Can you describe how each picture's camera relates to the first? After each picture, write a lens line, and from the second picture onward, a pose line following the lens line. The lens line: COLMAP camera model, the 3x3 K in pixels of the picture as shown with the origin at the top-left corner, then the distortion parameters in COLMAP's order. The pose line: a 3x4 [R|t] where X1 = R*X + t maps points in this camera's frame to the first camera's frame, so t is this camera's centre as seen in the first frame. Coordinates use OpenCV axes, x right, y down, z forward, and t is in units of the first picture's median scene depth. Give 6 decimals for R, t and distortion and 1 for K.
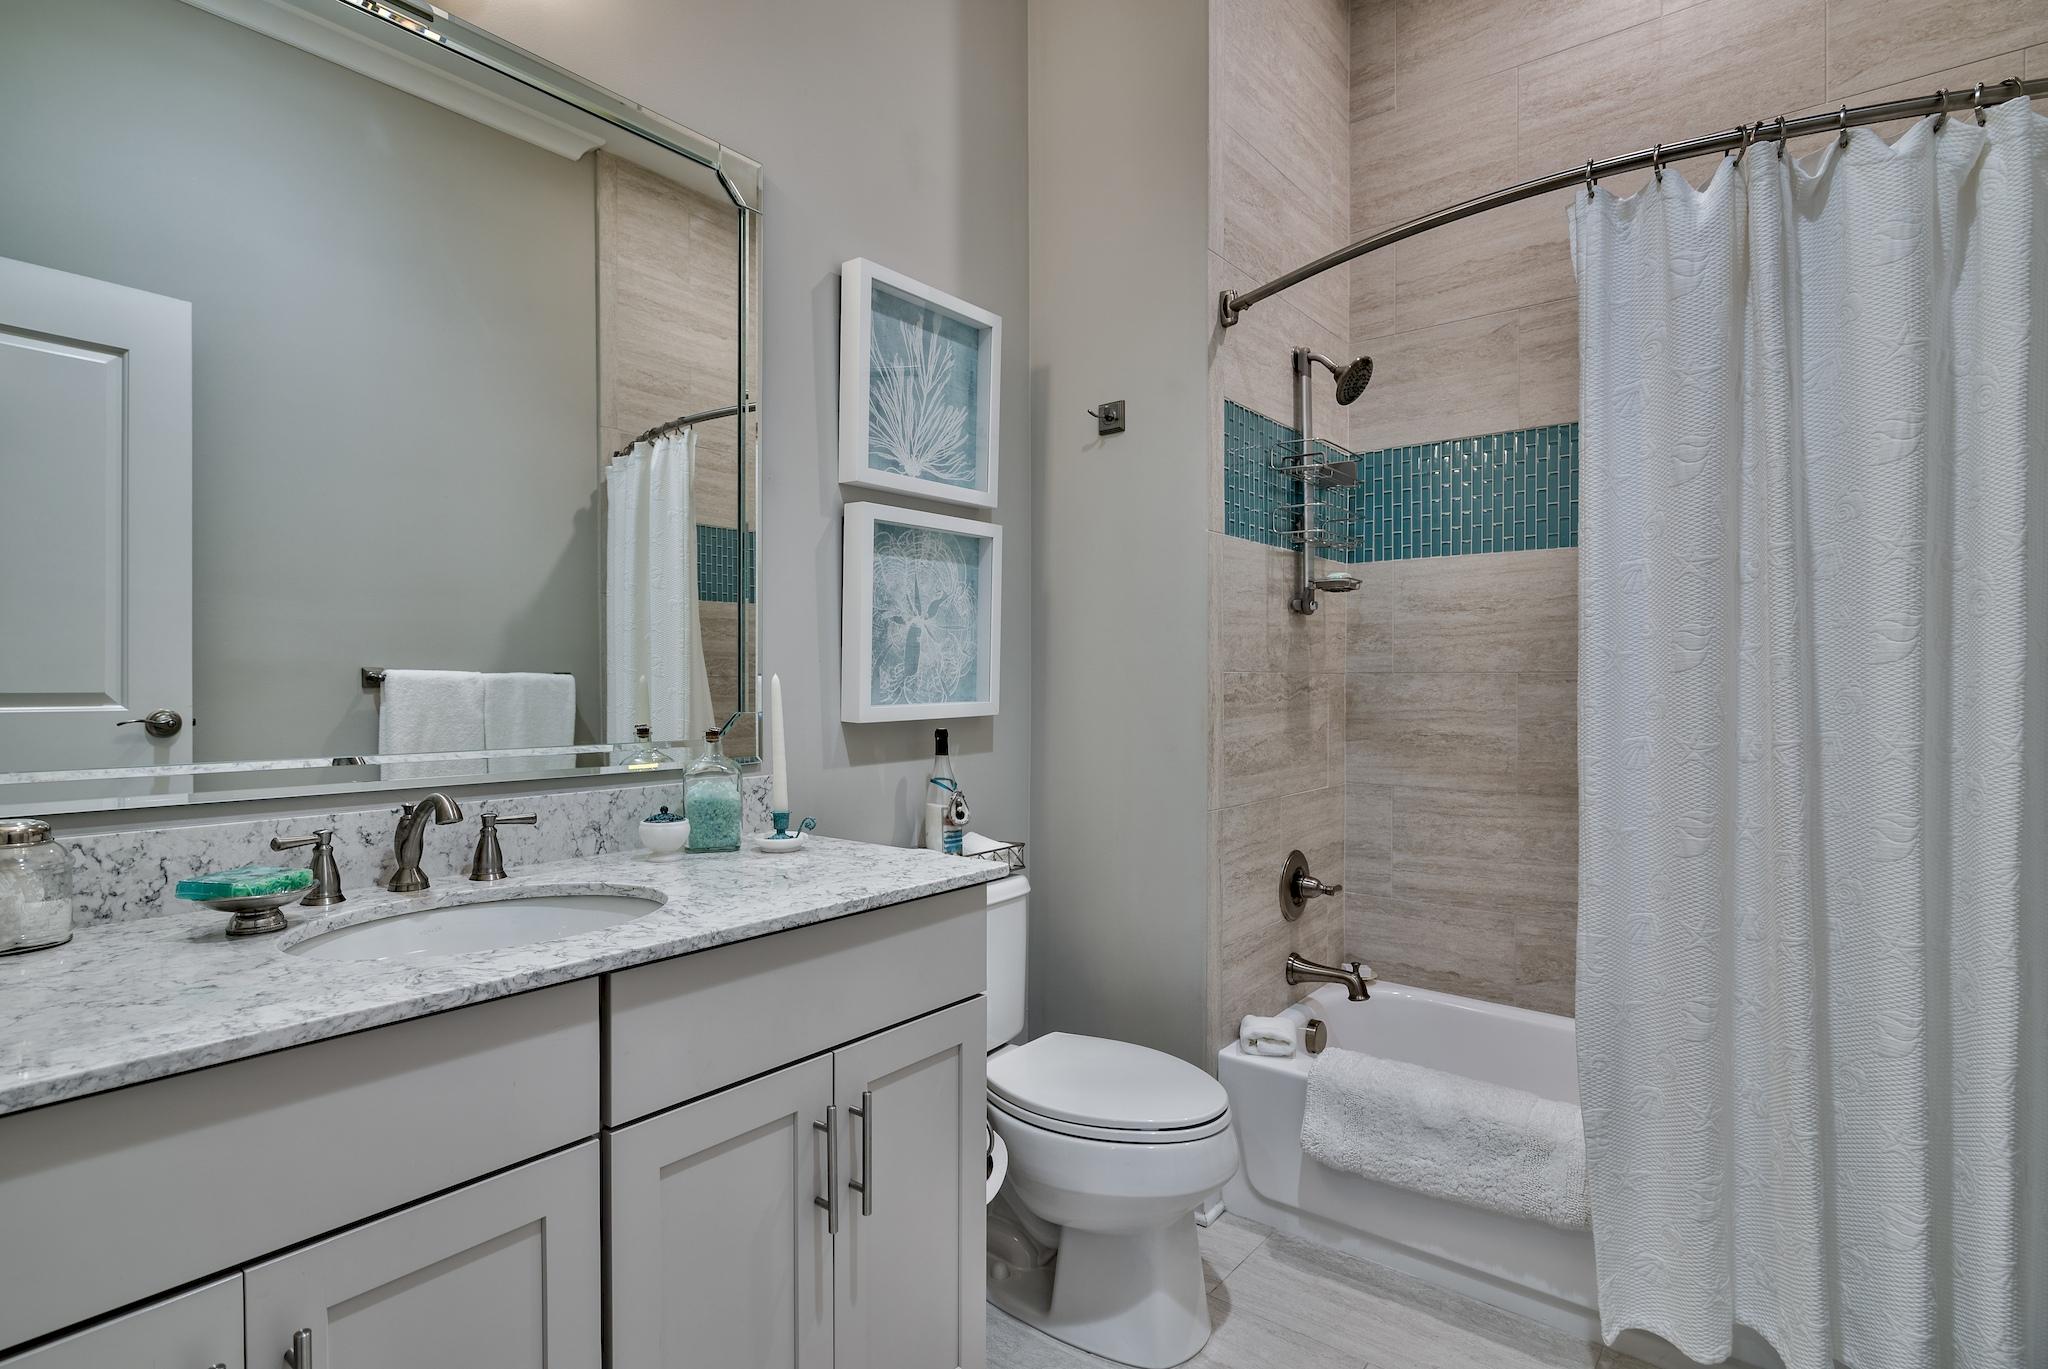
lens RADIAL K [[1007.0, 0, 1011.5], [0, 1007.0, 706.4], [0, 0, 1]] dist [-0.003433, -0.000293]
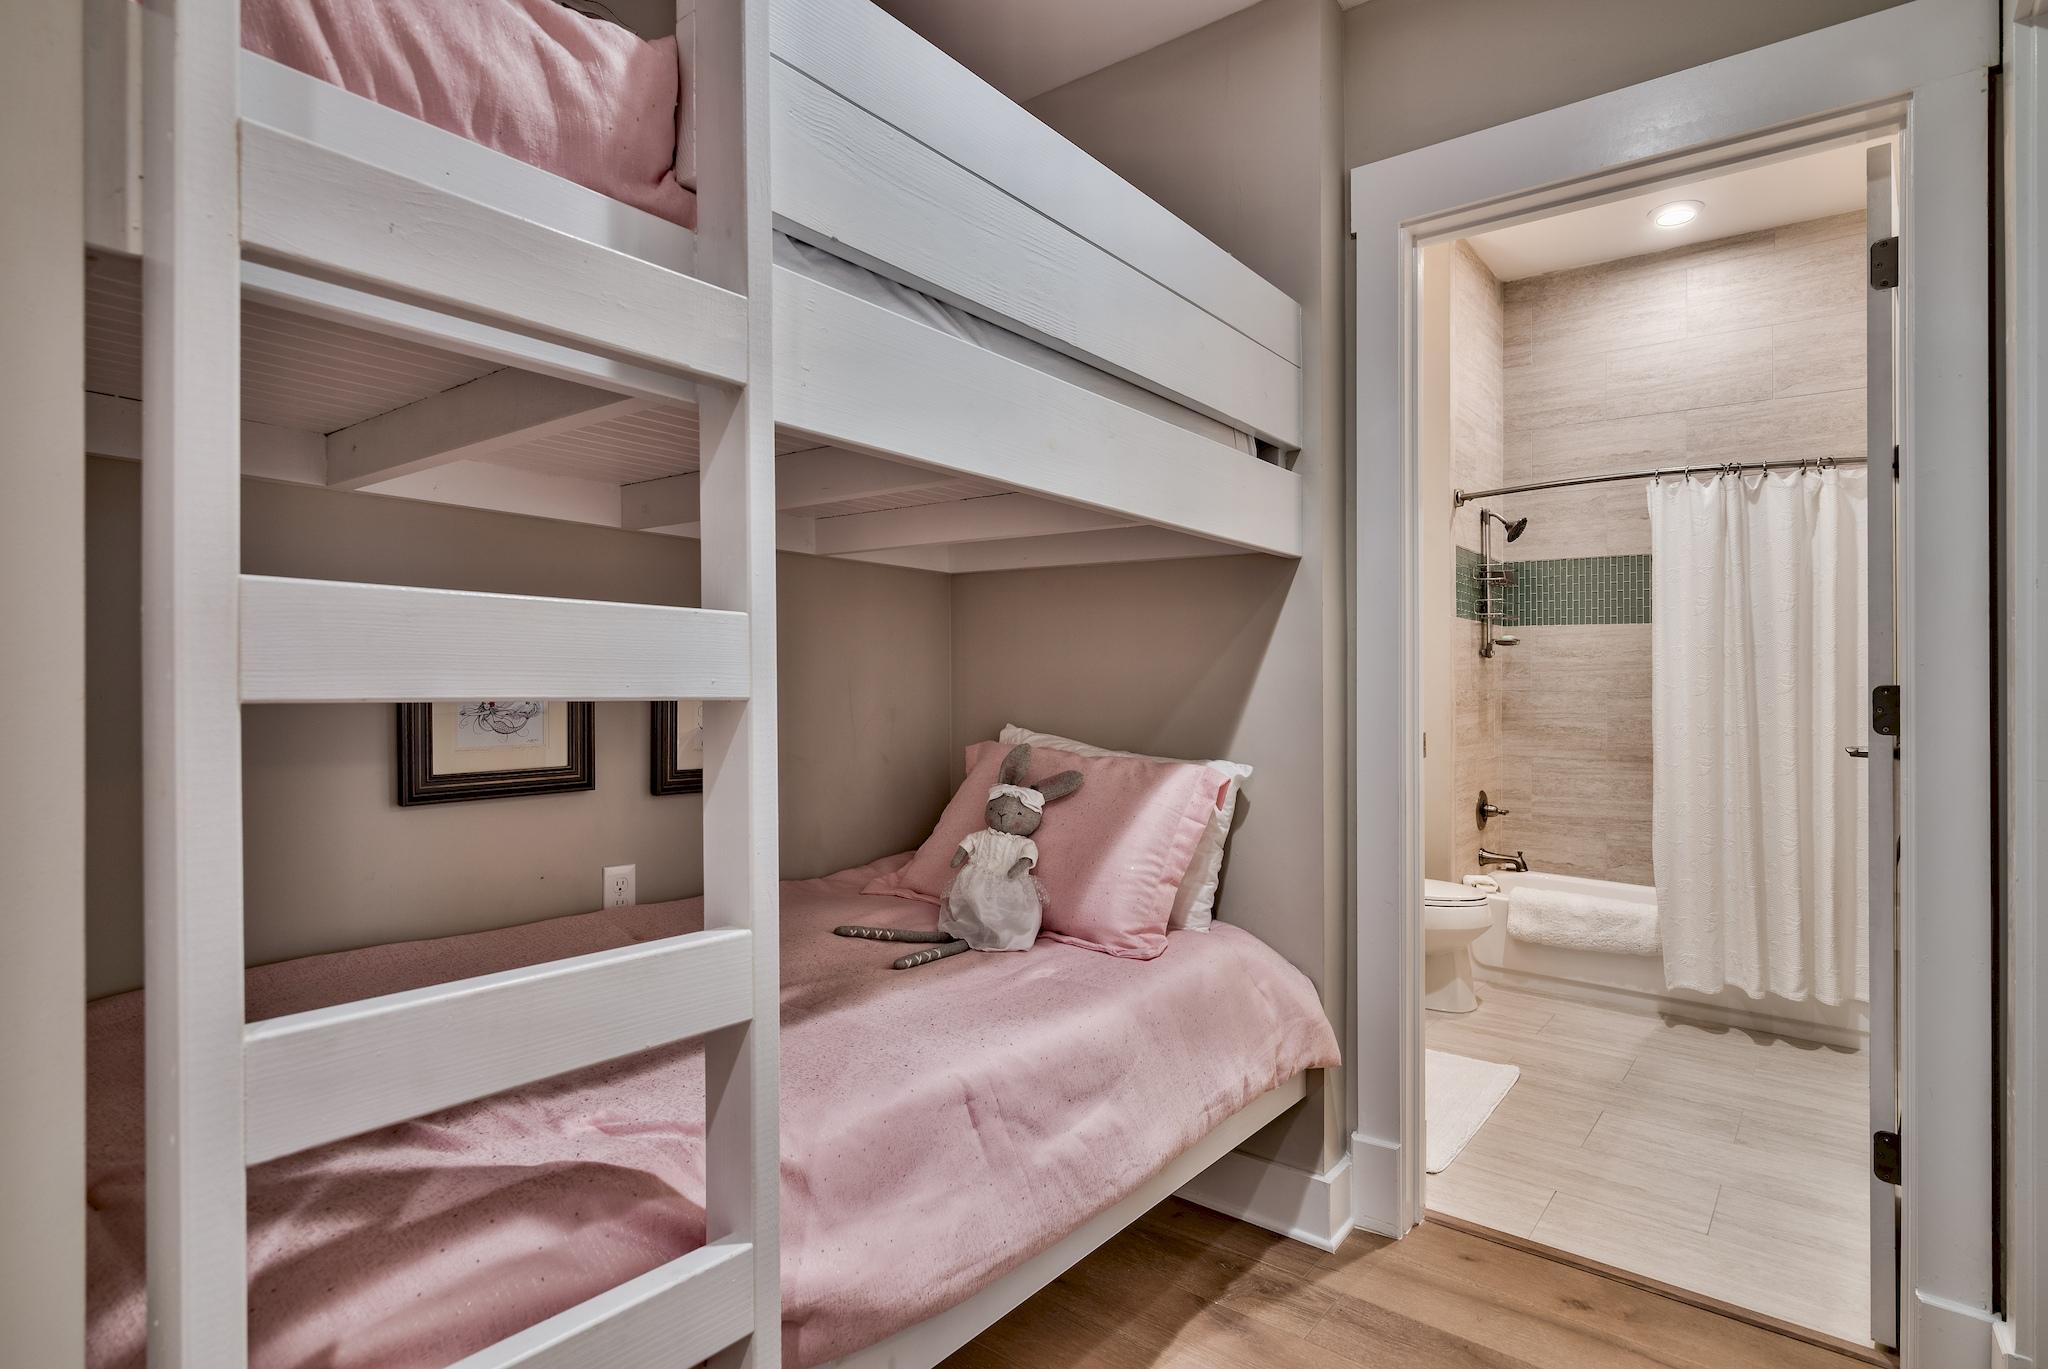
lens RADIAL K [[1038.6, 0, 1015.6], [0, 1038.6, 675.4], [0, 0, 1]] dist [0.002733, -0.000174]
pose [[0.999853, 0.016417, 0.004956, -0.565890], [-0.016236, 0.999266, -0.034693, 0.017433], [-0.005522, 0.034607, 0.999386, -0.853529]]
